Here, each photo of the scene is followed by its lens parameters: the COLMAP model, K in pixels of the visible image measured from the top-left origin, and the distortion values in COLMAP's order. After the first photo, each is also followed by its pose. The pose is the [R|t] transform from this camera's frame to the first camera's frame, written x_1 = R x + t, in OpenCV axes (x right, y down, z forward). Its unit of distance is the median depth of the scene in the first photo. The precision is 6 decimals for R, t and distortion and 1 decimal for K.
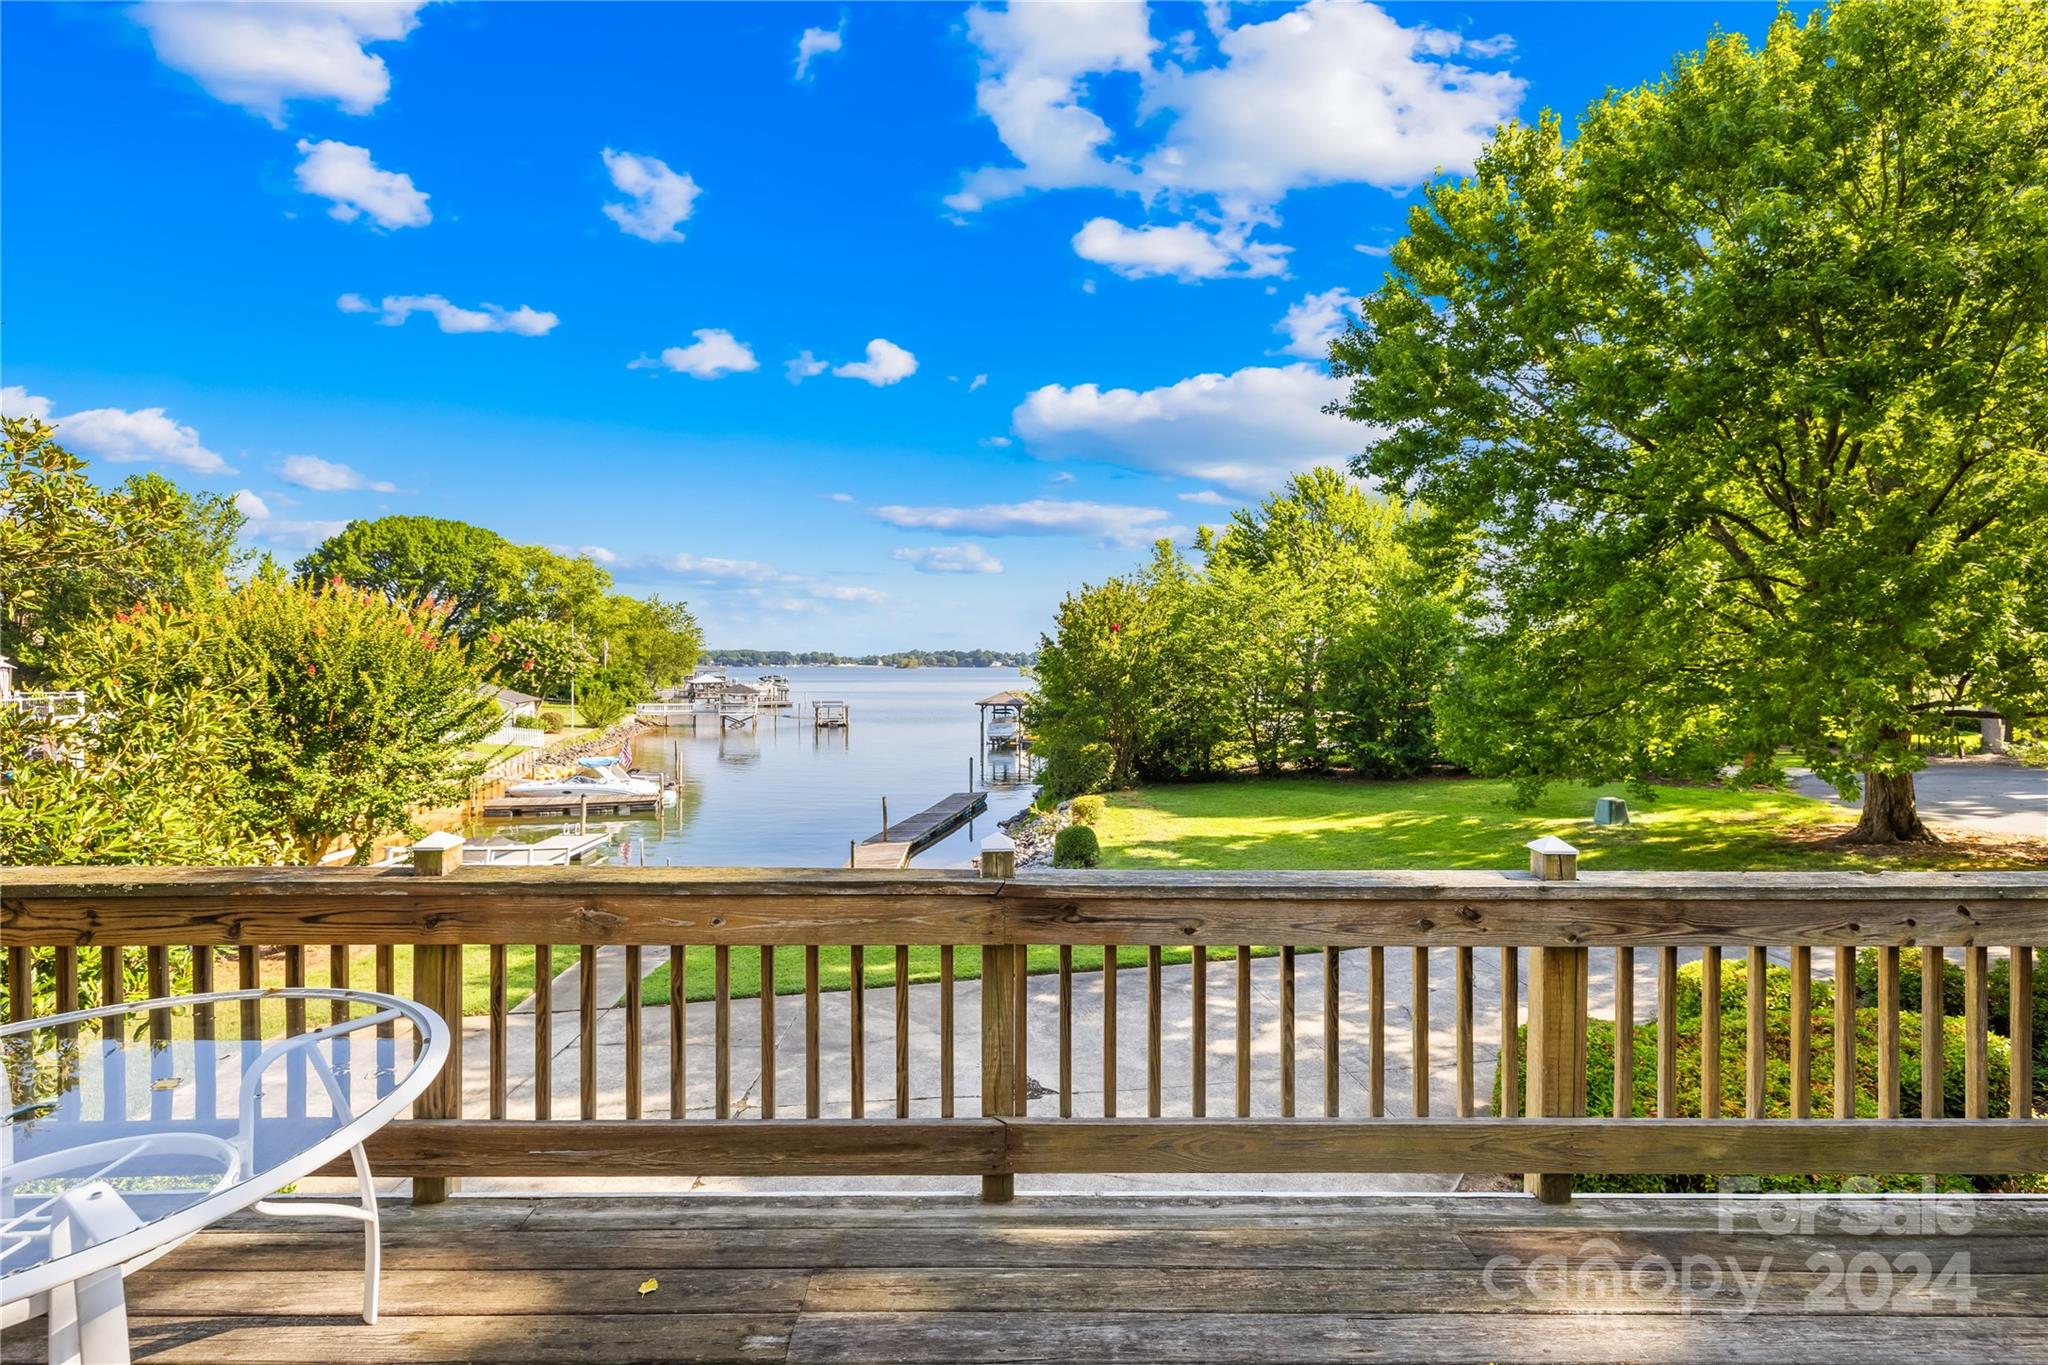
lens RADIAL K [[860.0, 0, 997.8], [0, 860.0, 655.7], [0, 0, 1]] dist [0.000262, -0.000333]
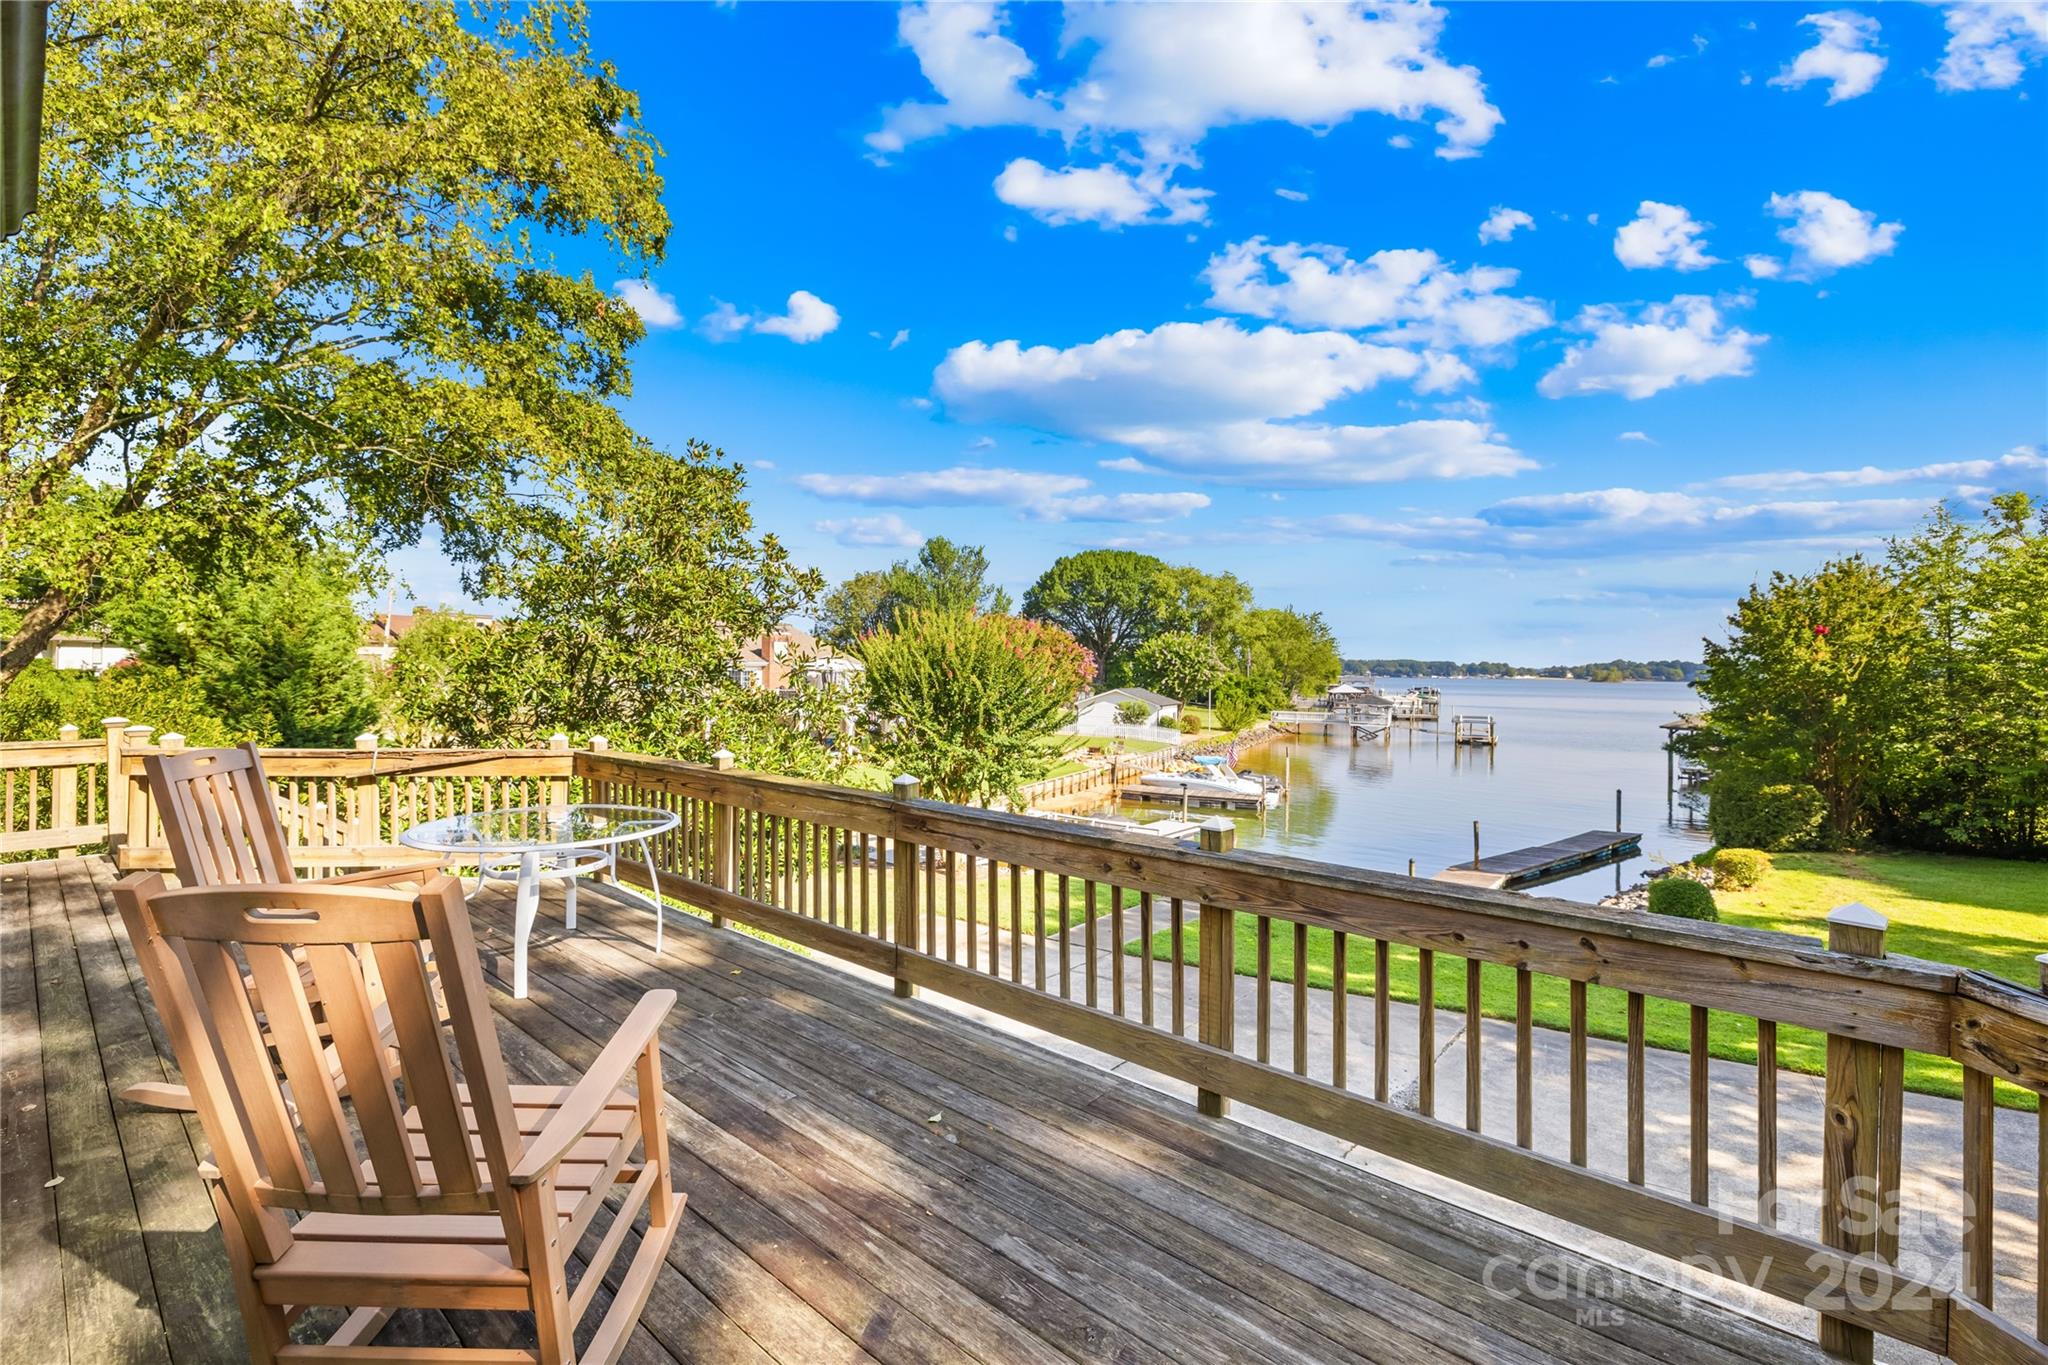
lens RADIAL K [[861.4, 0, 1024.2], [0, 861.4, 659.5], [0, 0, 1]] dist [-0.000450, 0.000179]
pose [[0.761161, 0.000184, -0.648563, 0.049192], [-0.004741, 0.999975, -0.005280, -0.000153], [0.648546, 0.007094, 0.761143, -0.004213]]
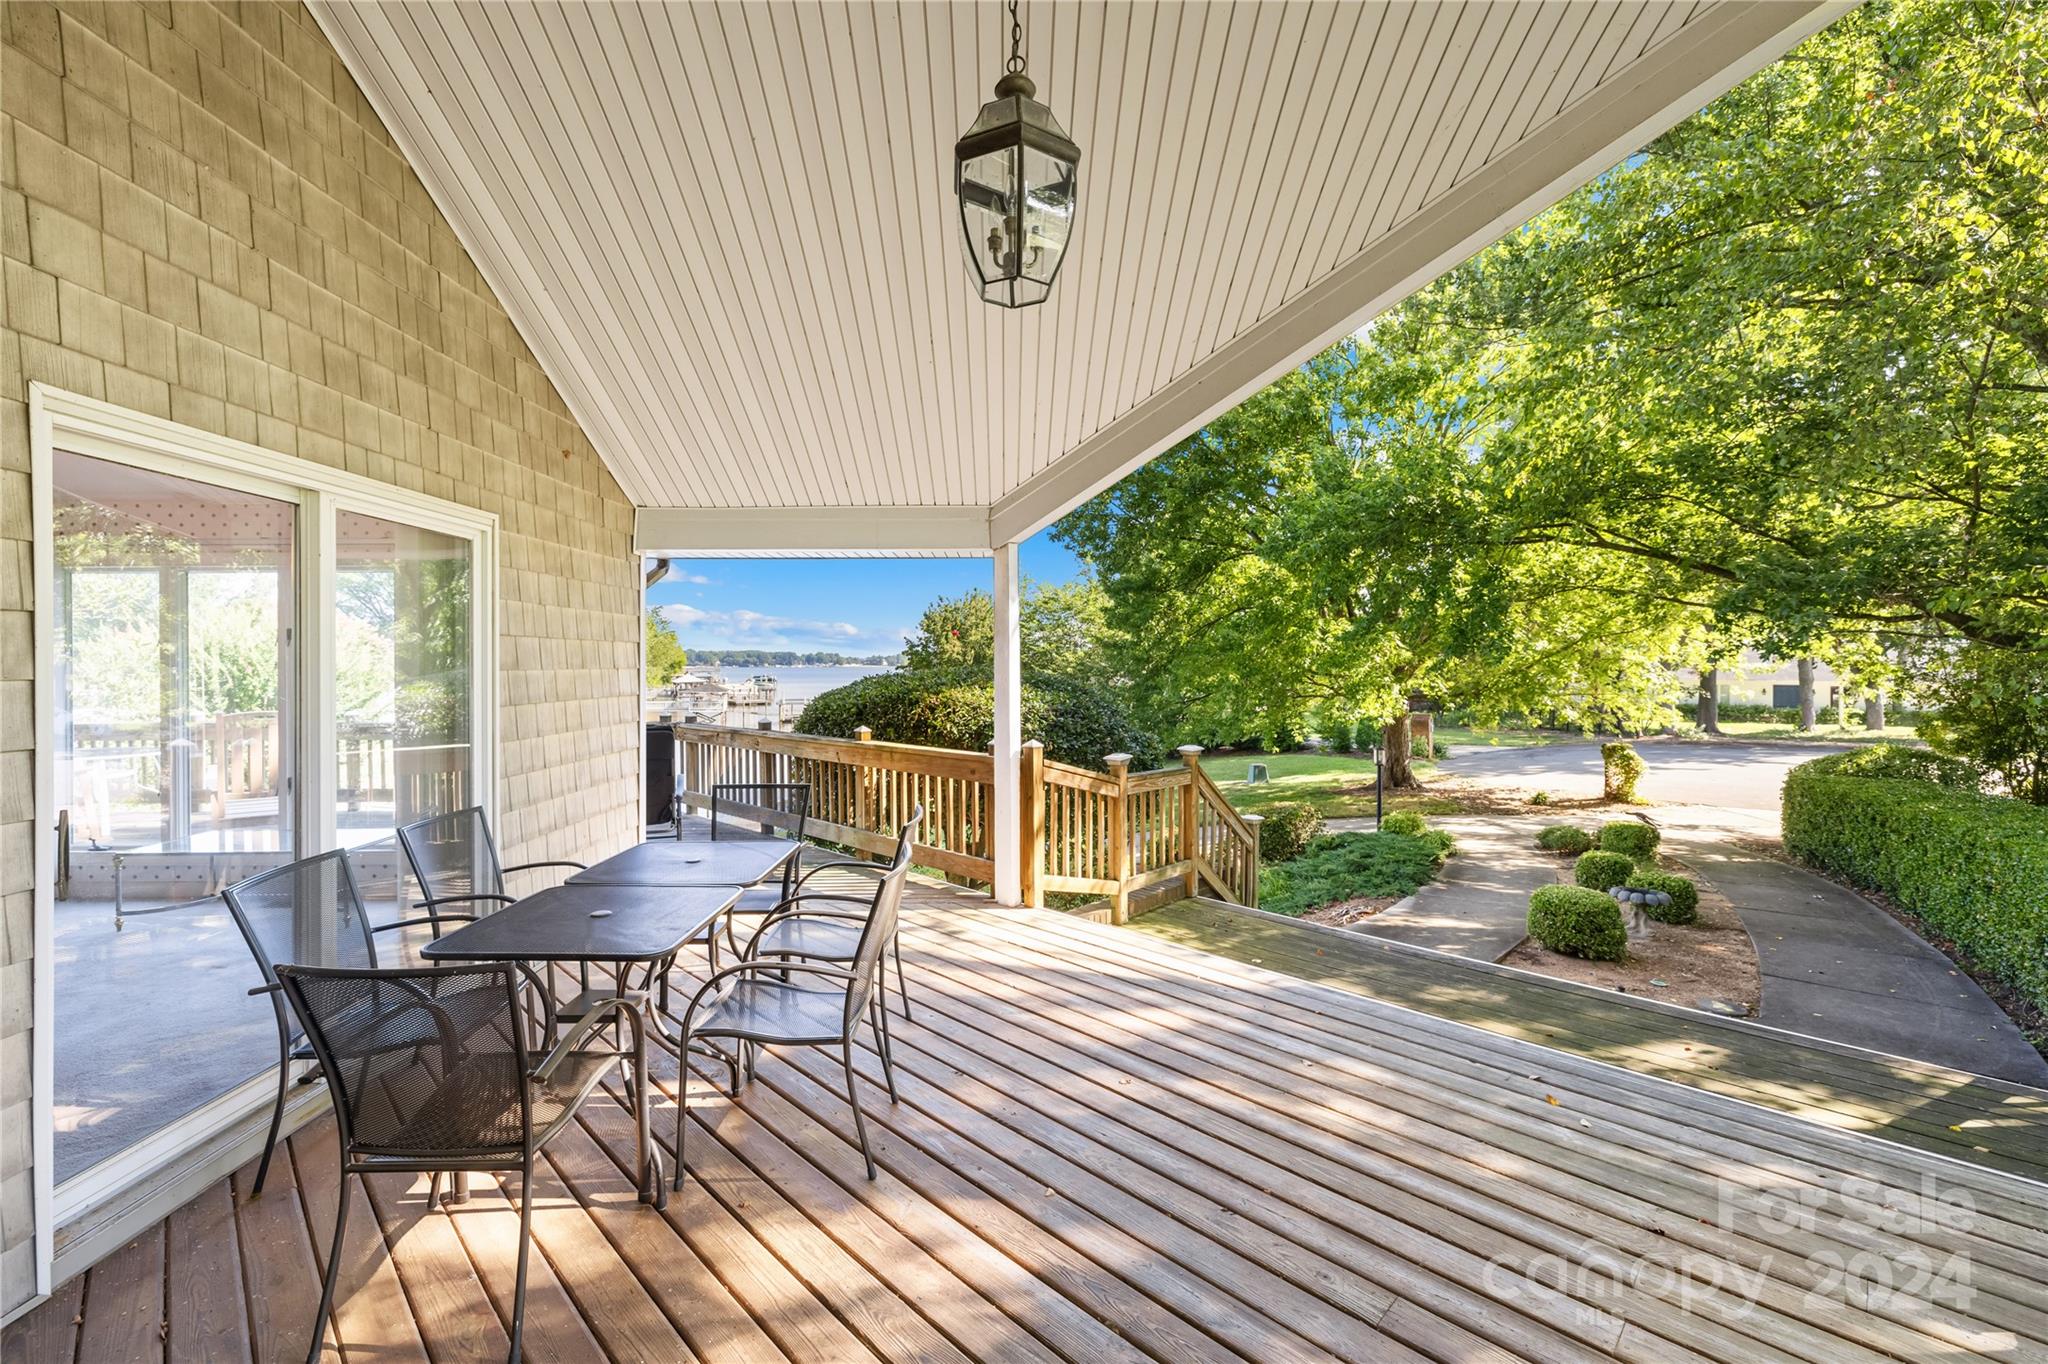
lens RADIAL K [[860.0, 0, 997.8], [0, 860.0, 655.2], [0, 0, 1]] dist [0.000262, -0.000333]
pose [[0.999879, -0.004488, -0.014865, 0.109785], [0.004489, 0.999990, 0.000061, -0.000467], [0.014864, -0.000127, 0.999890, -0.100320]]
